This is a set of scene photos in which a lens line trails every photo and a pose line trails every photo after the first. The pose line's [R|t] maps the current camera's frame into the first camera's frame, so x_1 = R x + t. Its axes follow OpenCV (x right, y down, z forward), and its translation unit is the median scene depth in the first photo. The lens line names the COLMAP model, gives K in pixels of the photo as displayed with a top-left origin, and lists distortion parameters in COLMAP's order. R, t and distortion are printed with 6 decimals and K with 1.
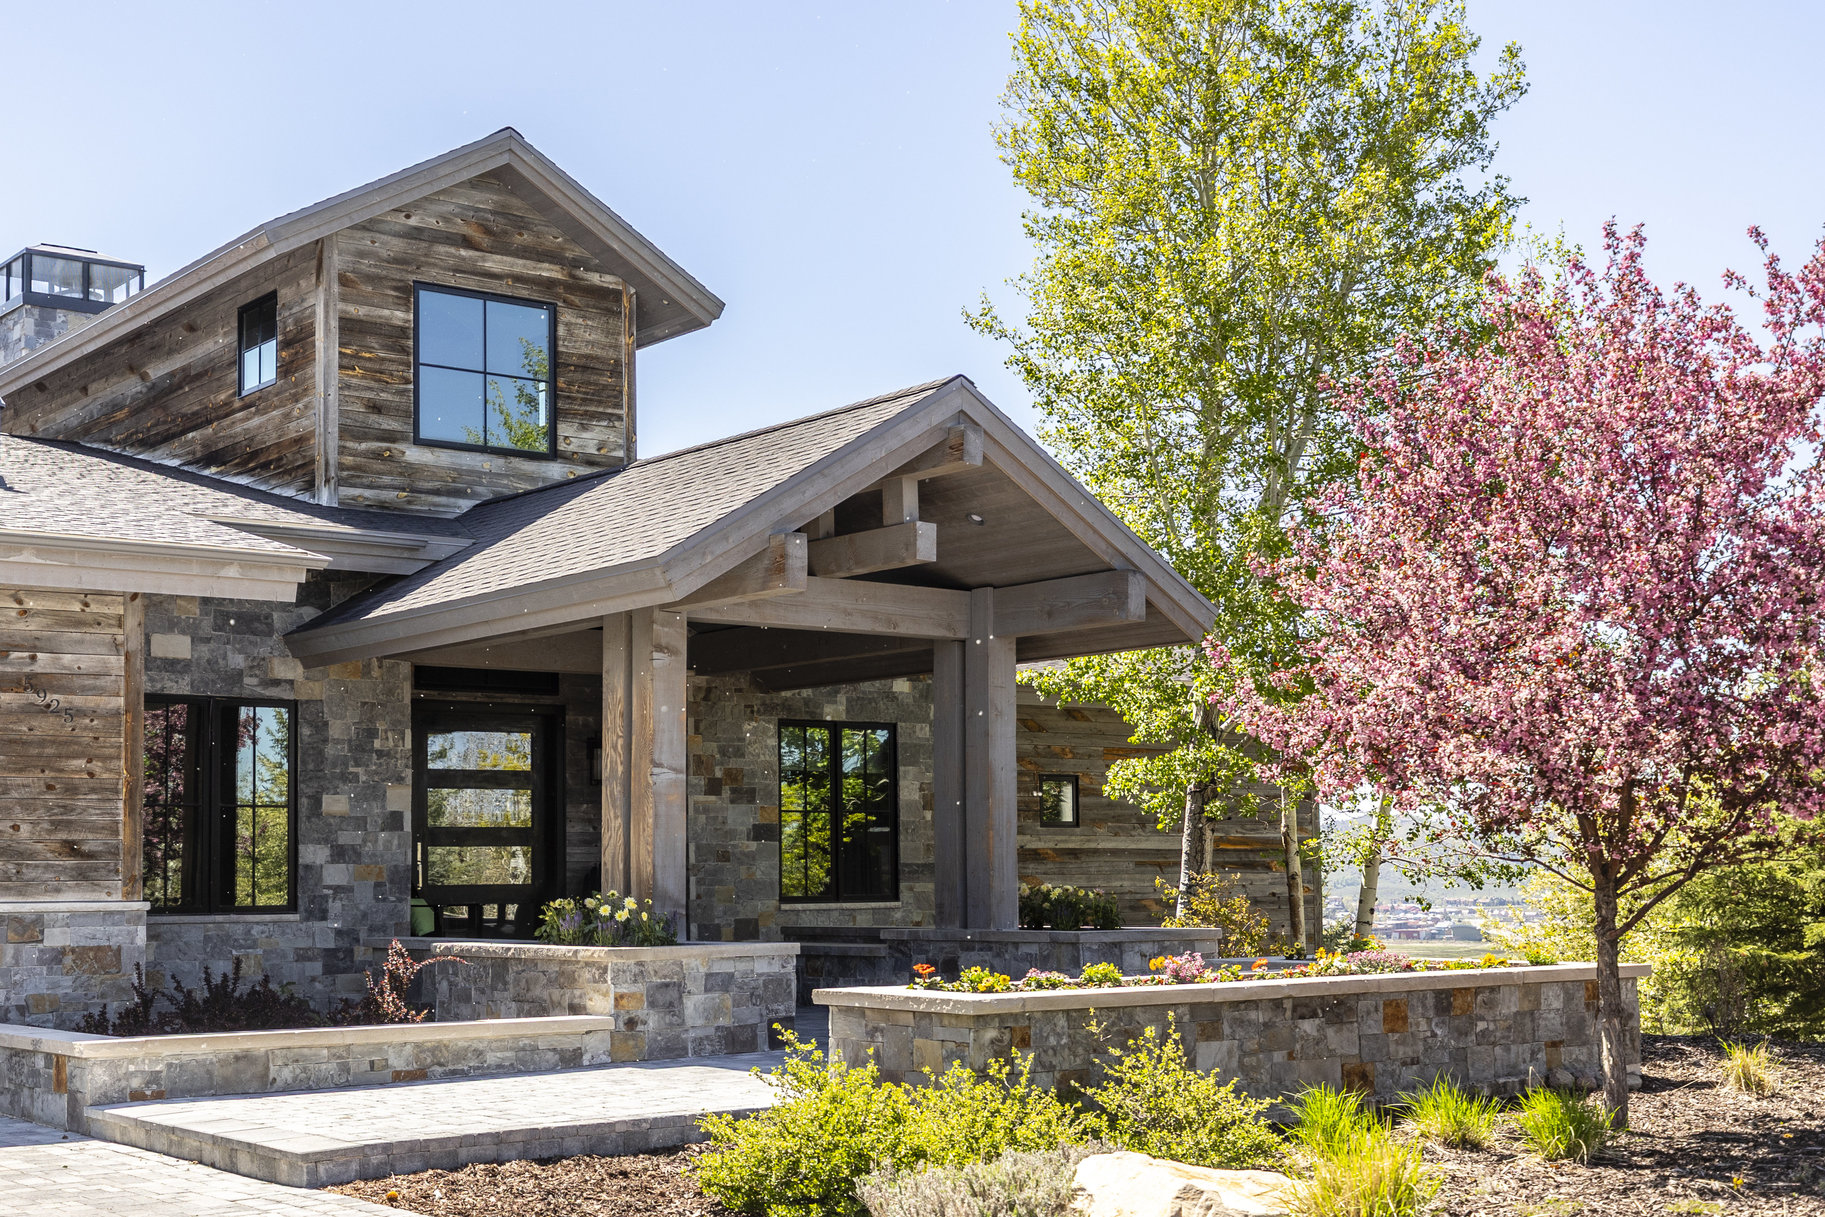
lens RADIAL K [[2429.4, 0, 912.1], [0, 2429.4, 691.1], [0, 0, 1]] dist [-0.006495, 0.023470]
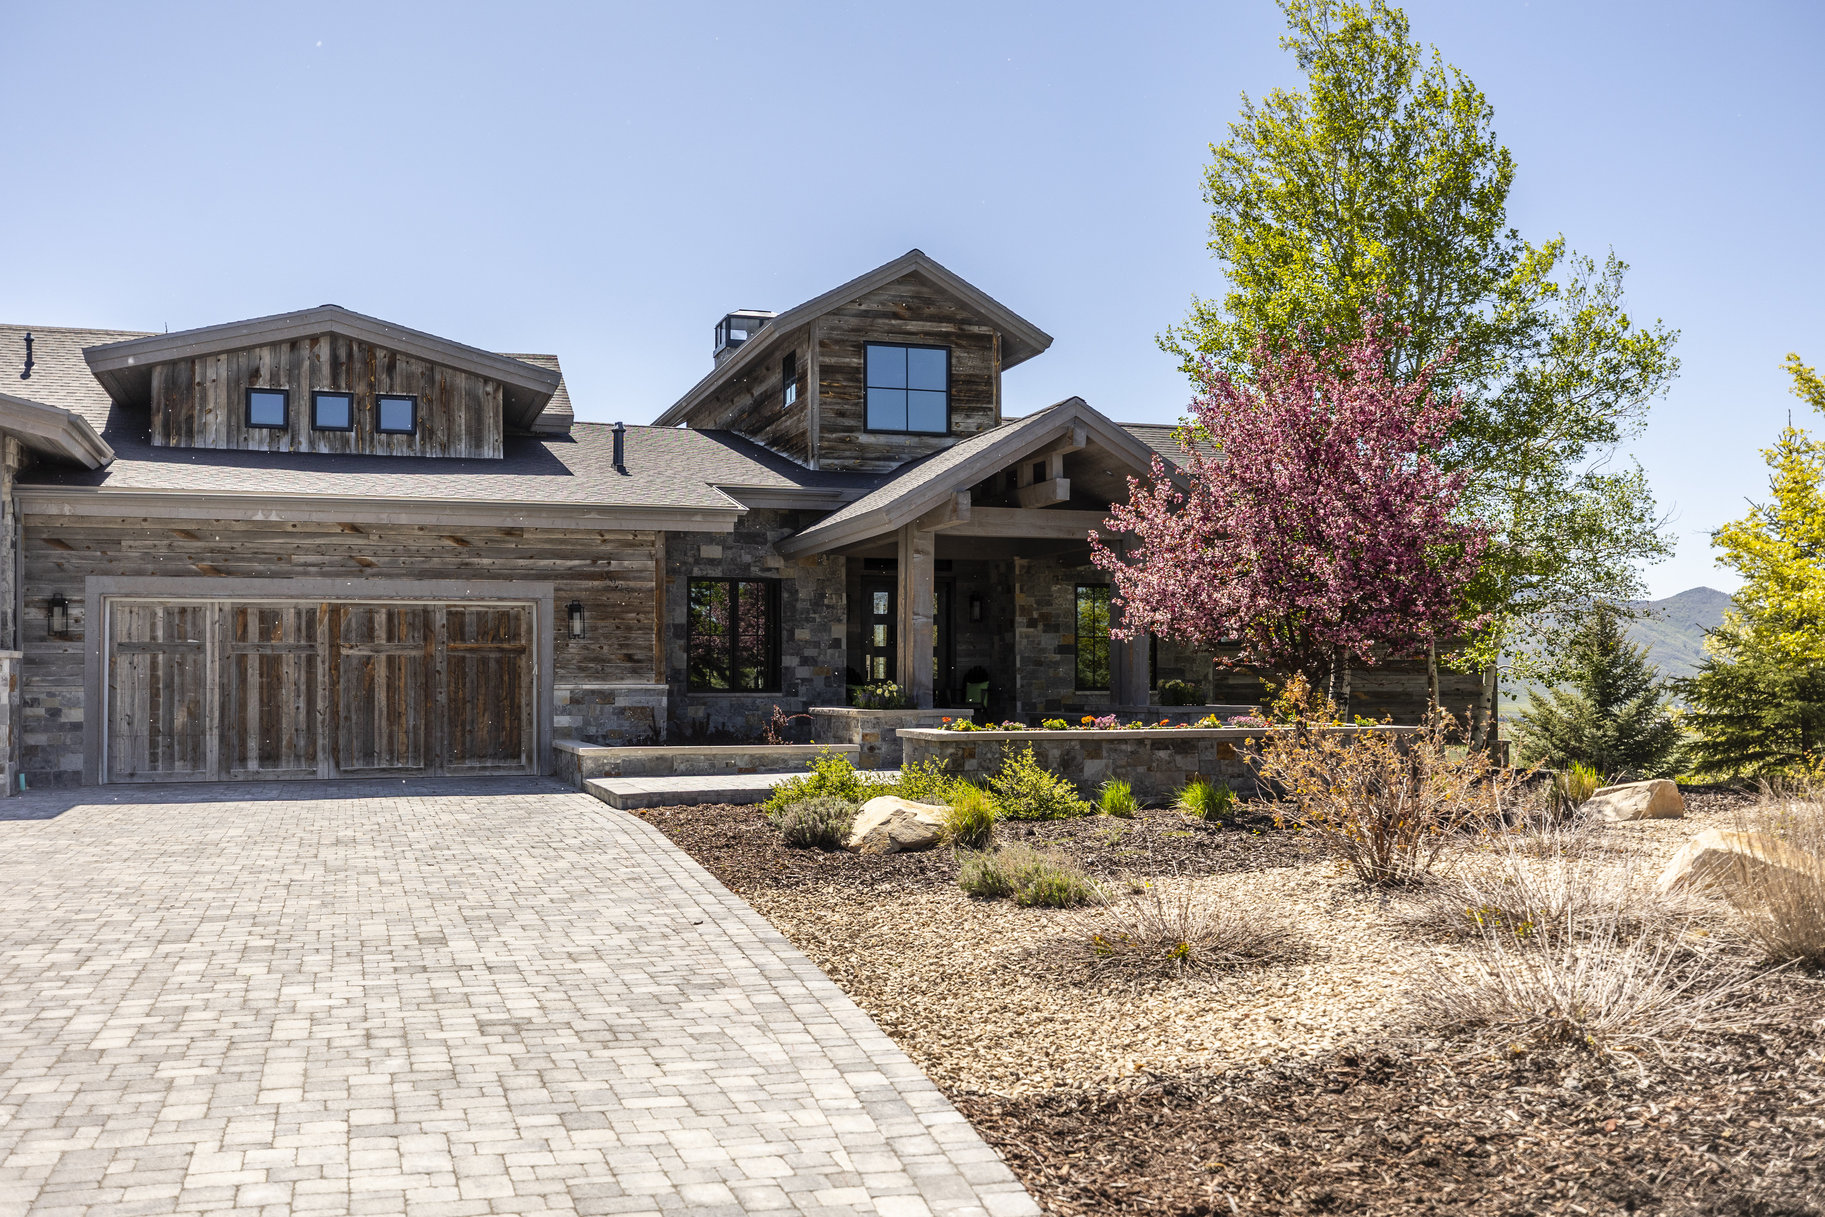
lens RADIAL K [[1712.0, 0, 912.5], [0, 1712.0, 608.5], [0, 0, 1]] dist [-0.005543, -0.000729]
pose [[0.943545, -0.006388, -0.331183, 0.253025], [0.018227, 0.999300, 0.032655, -0.013149], [0.330743, -0.036848, 0.943001, -0.188234]]
